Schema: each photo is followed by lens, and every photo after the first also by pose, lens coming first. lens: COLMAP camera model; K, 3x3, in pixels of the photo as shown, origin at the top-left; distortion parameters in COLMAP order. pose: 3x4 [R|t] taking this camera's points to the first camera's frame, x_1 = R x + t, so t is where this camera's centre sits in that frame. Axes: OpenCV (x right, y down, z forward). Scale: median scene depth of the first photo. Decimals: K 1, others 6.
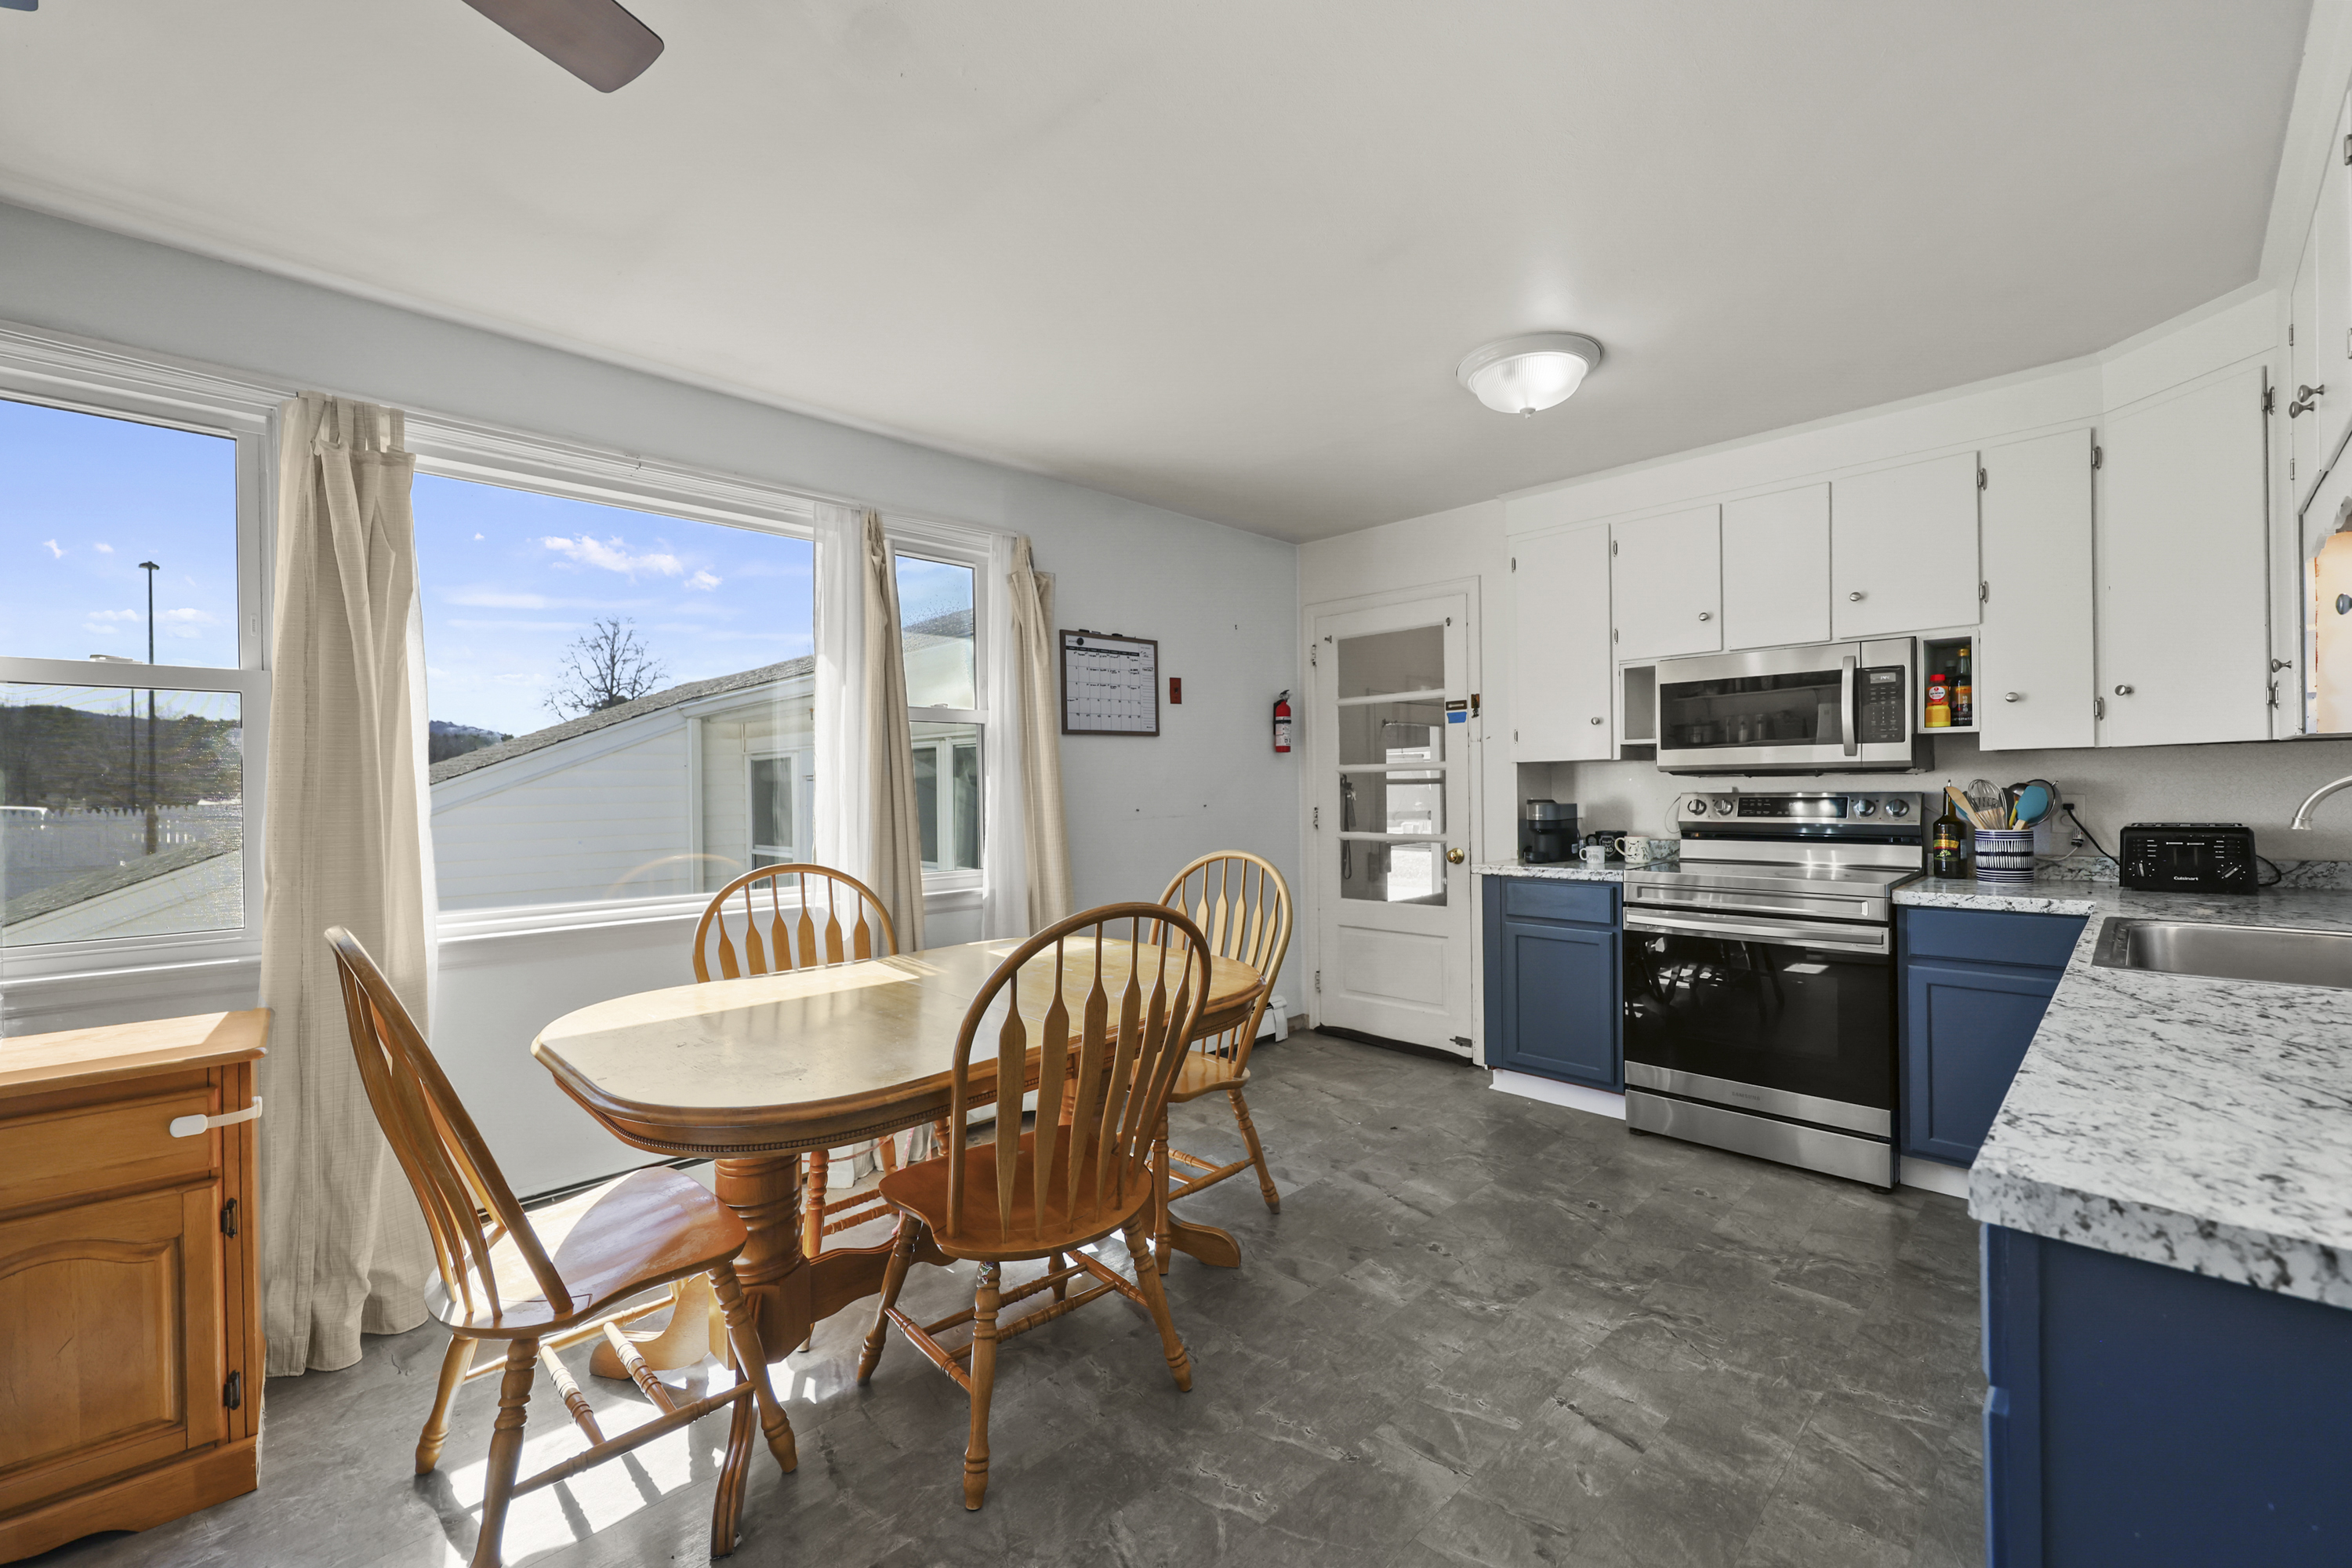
lens RADIAL K [[950.9, 0, 1185.3], [0, 950.9, 787.7], [0, 0, 1]] dist [-0.001666, 0.000016]
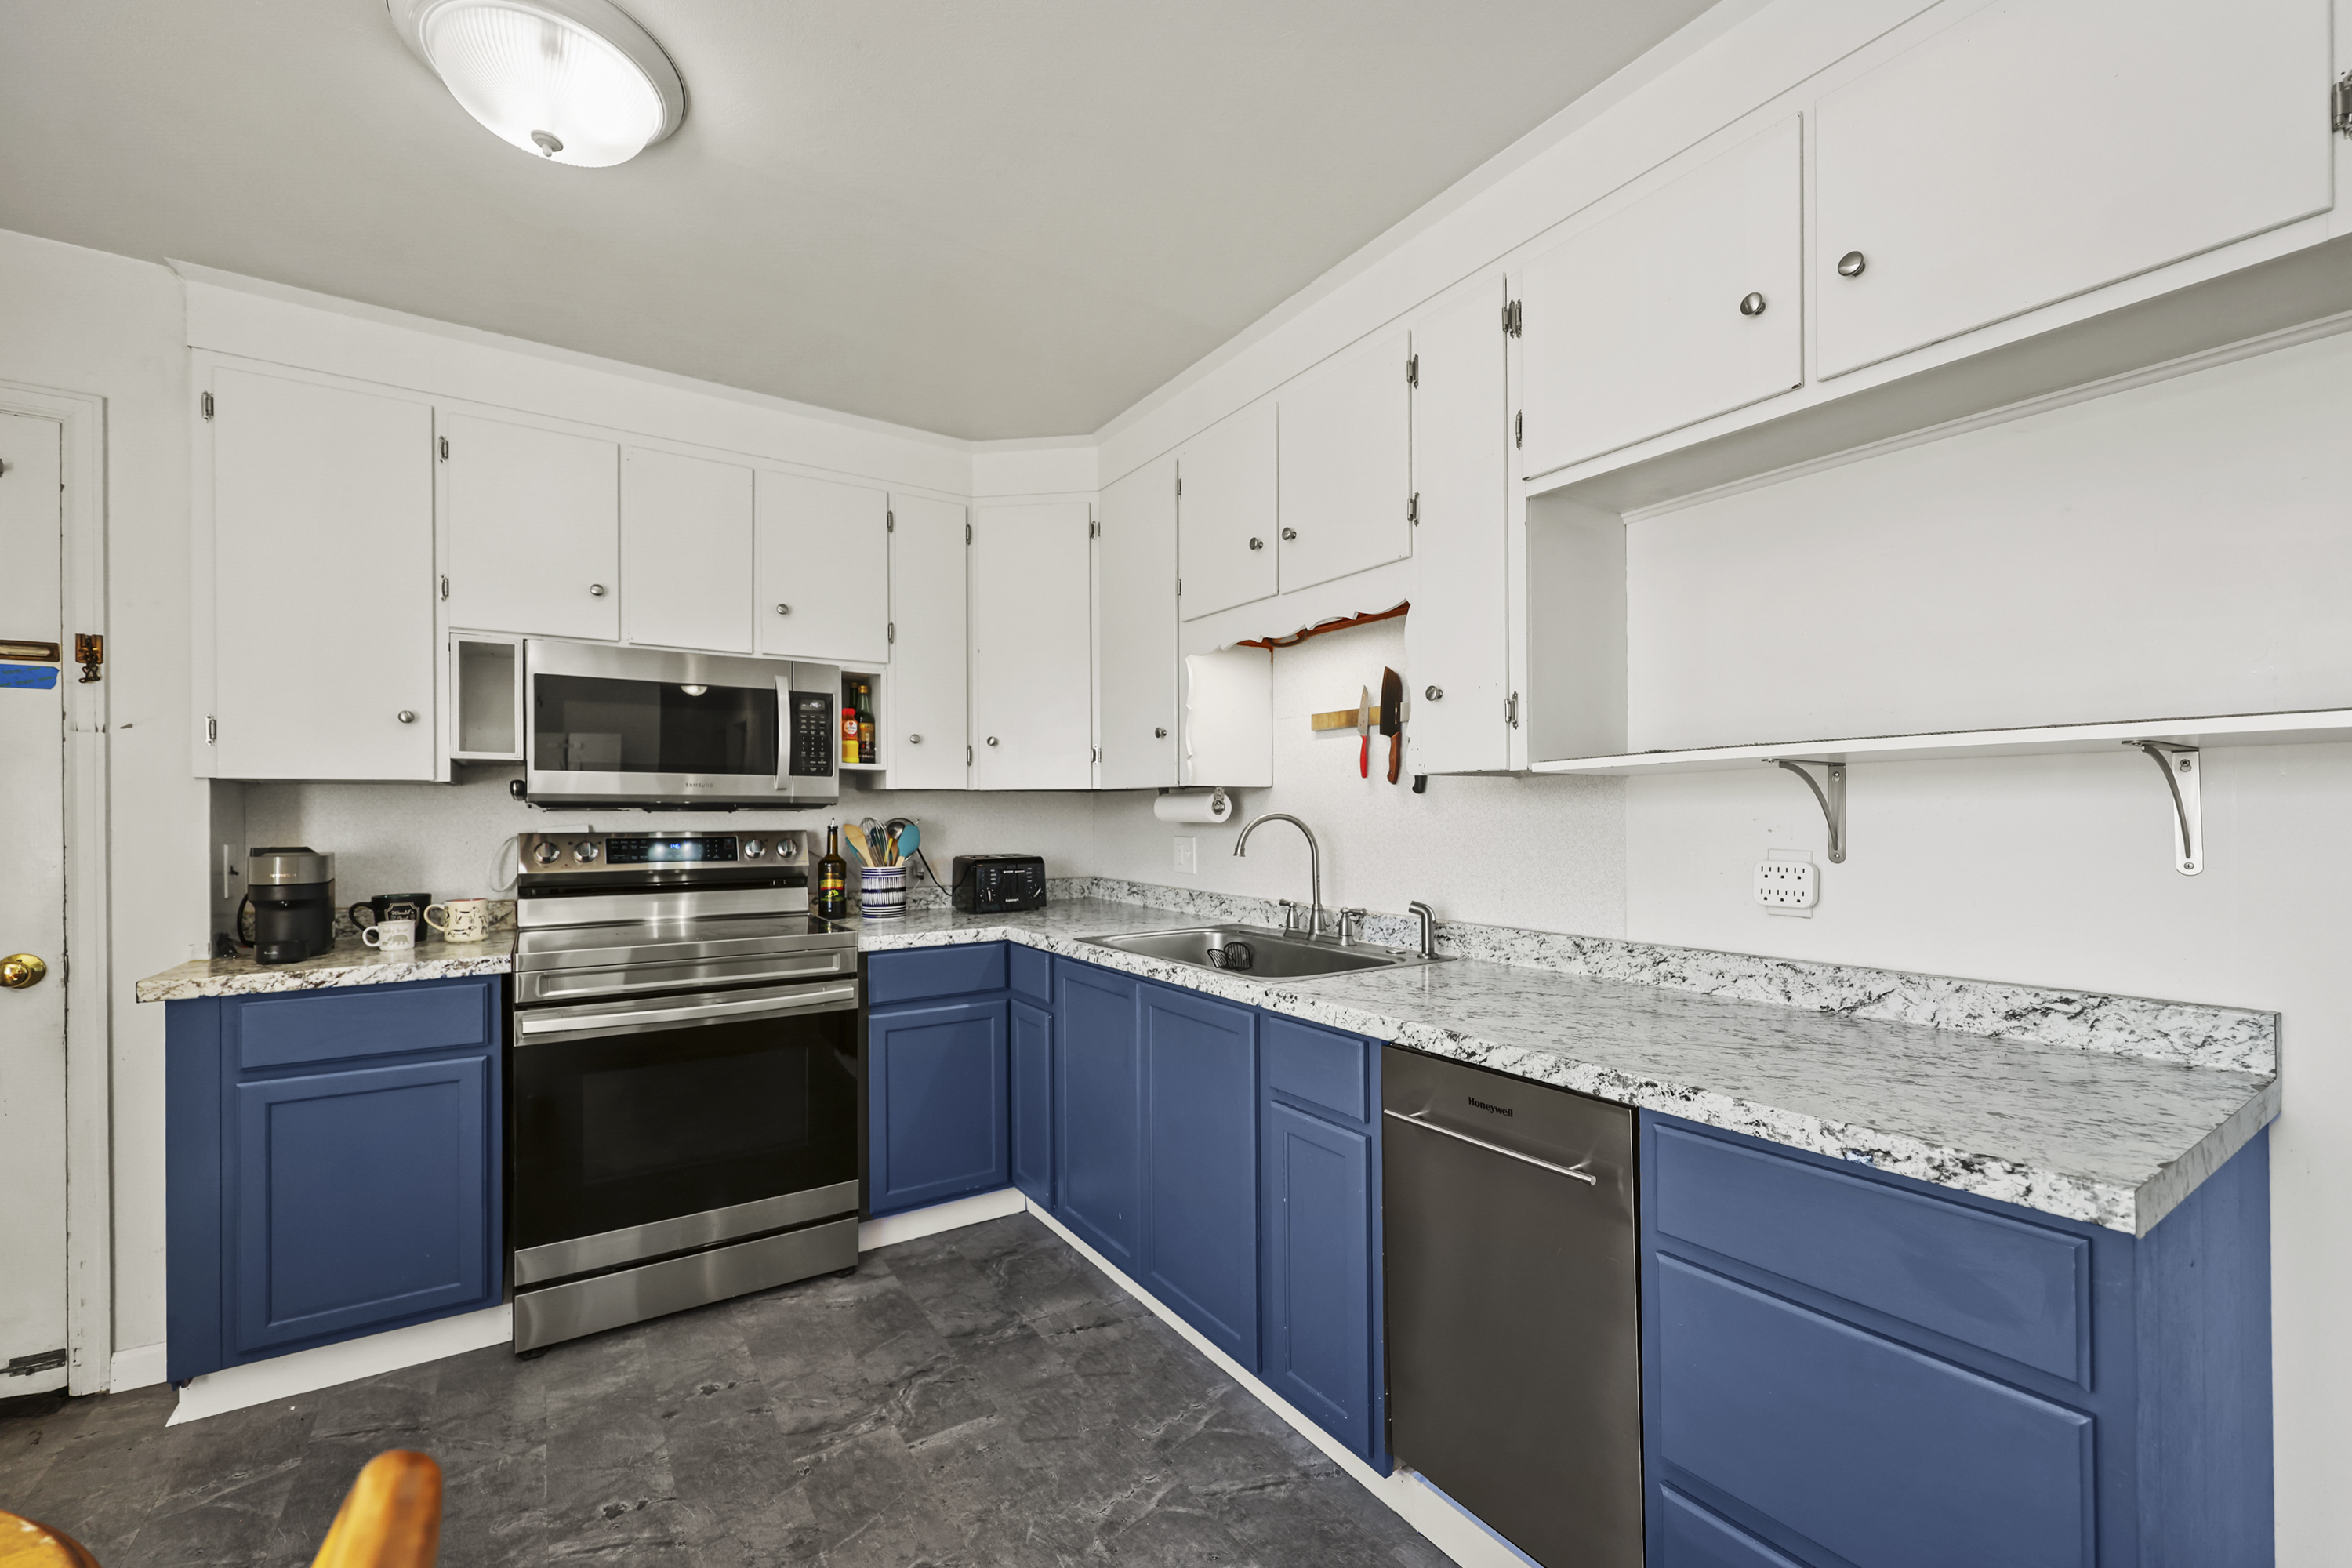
lens RADIAL K [[962.0, 0, 1183.0], [0, 962.0, 816.6], [0, 0, 1]] dist [0.000051, -0.000031]
pose [[0.185582, 0.010041, 0.982577, -0.088149], [0.000745, 0.999946, -0.010359, 0.000871], [-0.982628, 0.002654, 0.185565, 0.408162]]
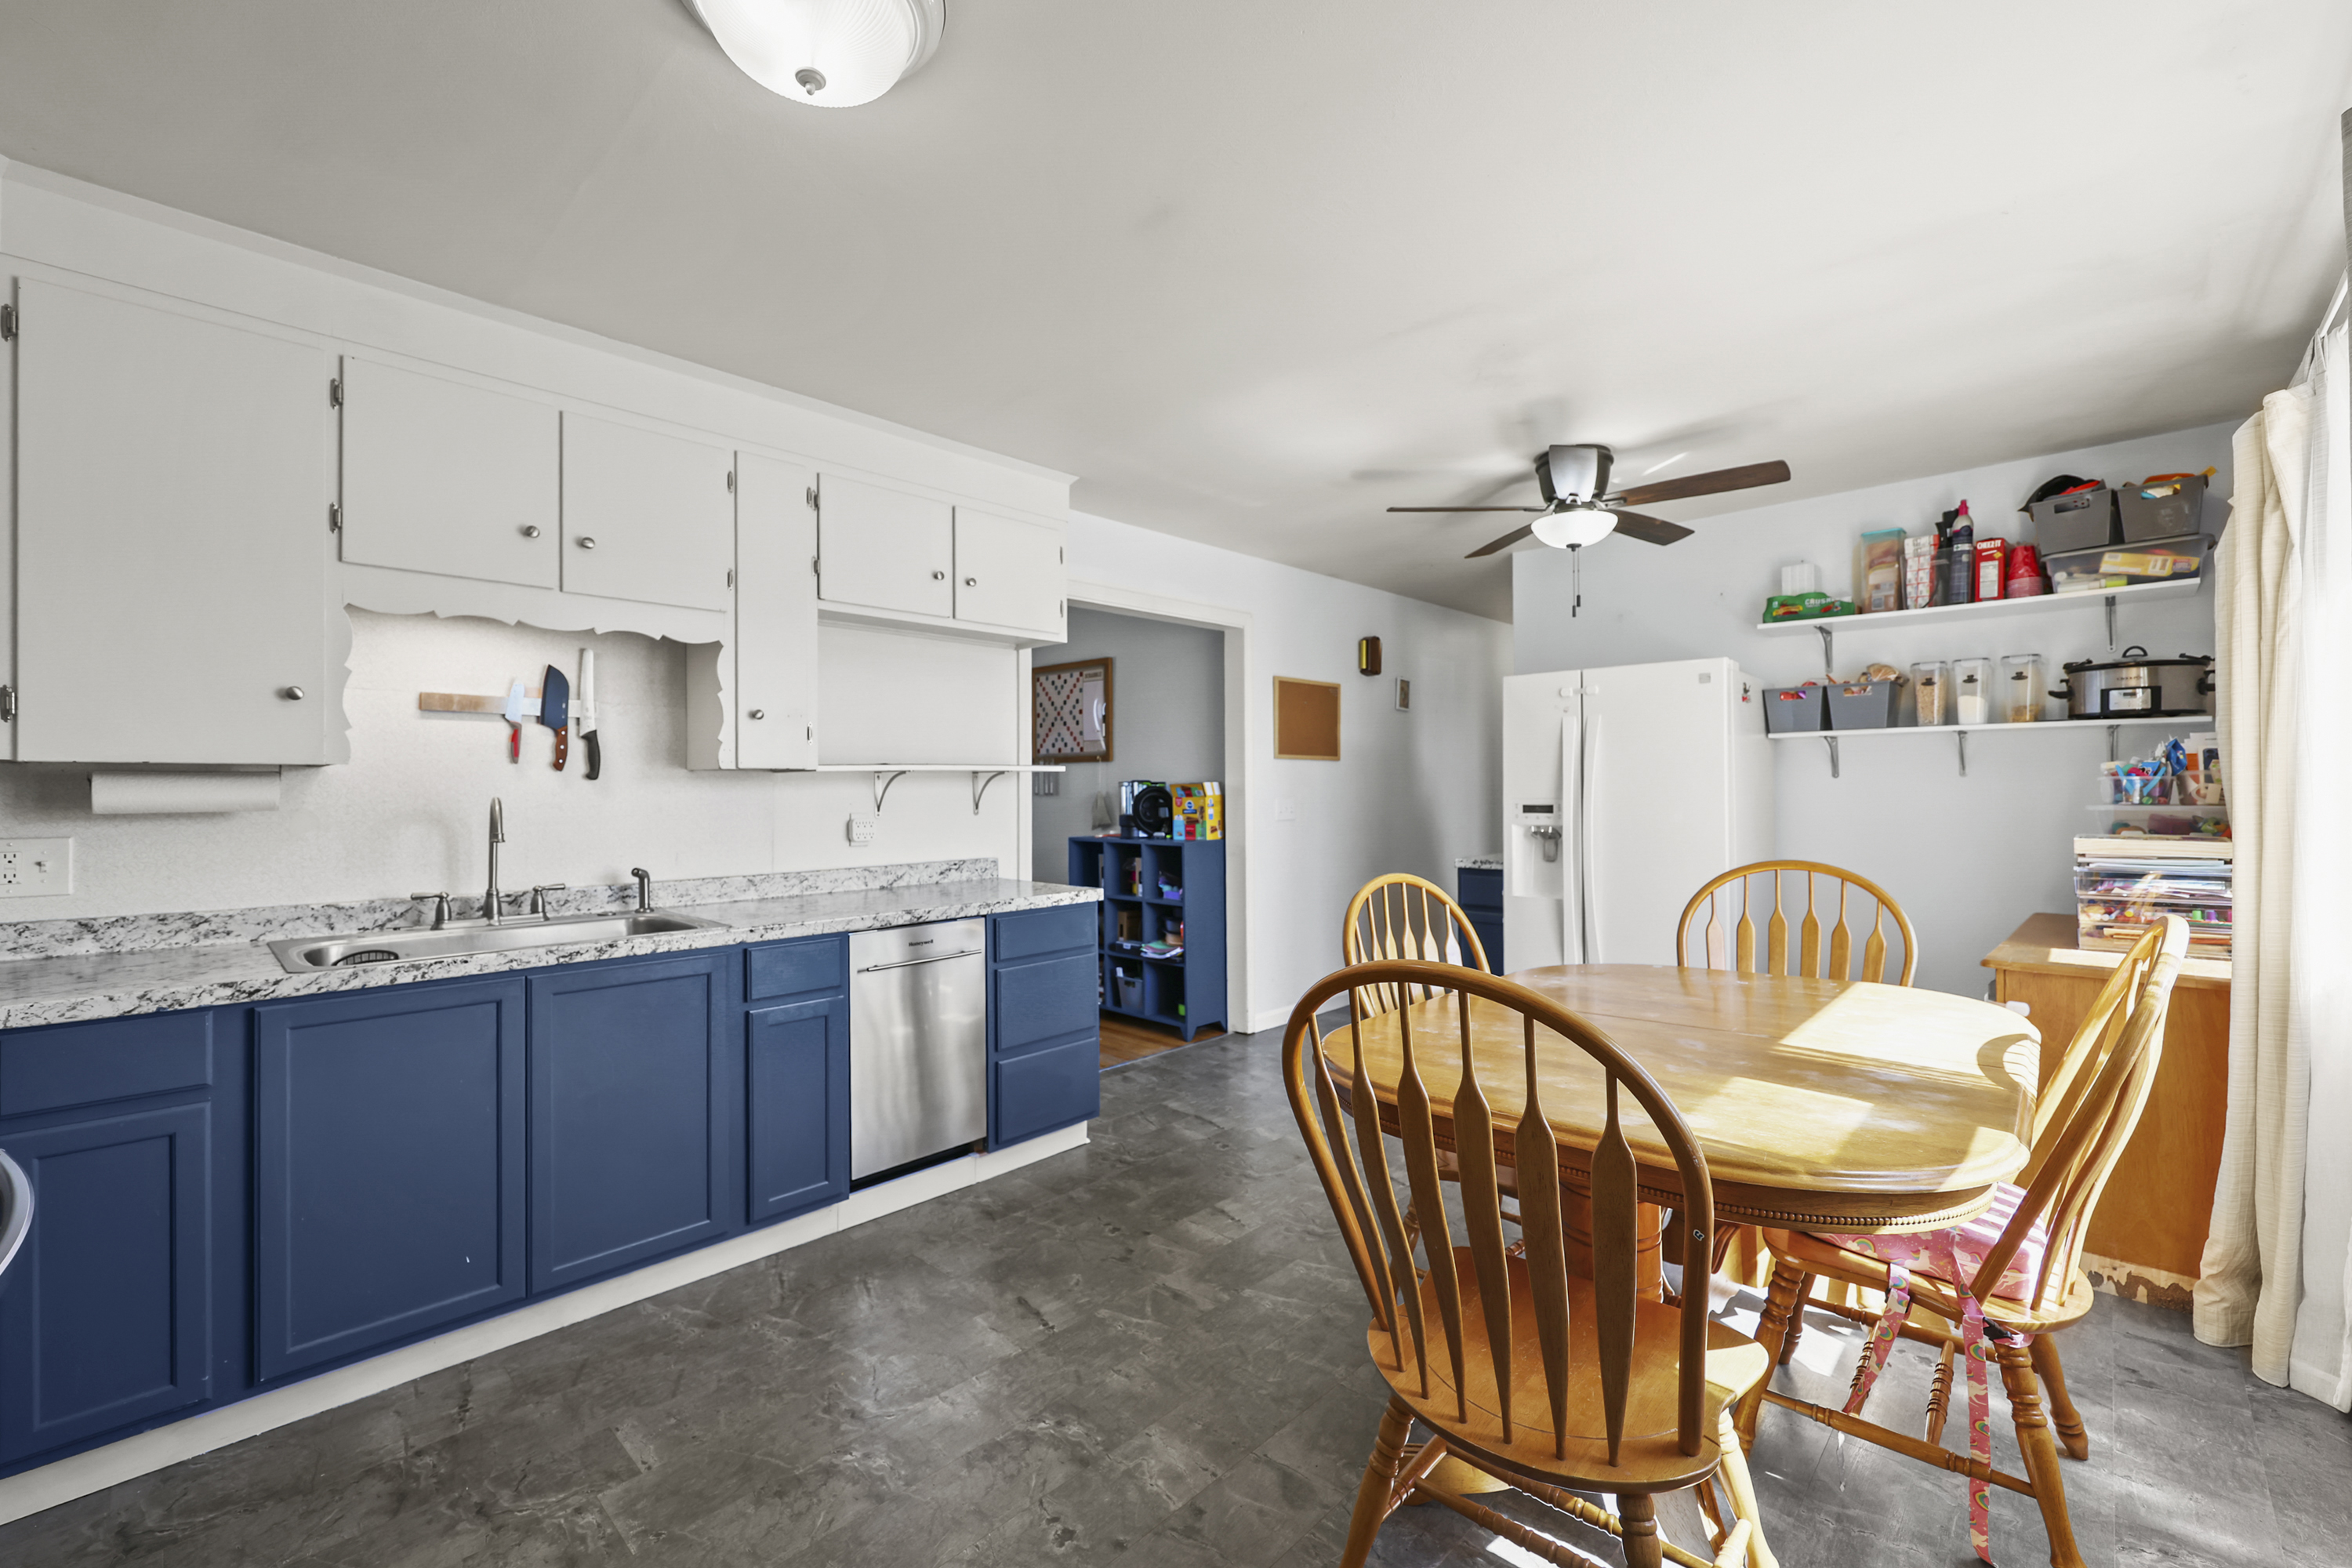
lens RADIAL K [[968.8, 0, 1176.1], [0, 968.8, 787.0], [0, 0, 1]] dist [0.001567, 0.000273]
pose [[-0.999406, 0.019919, -0.028127, 0.139469], [0.019981, 0.999799, -0.001925, -0.005421], [0.028083, -0.002486, -0.999603, 1.162653]]
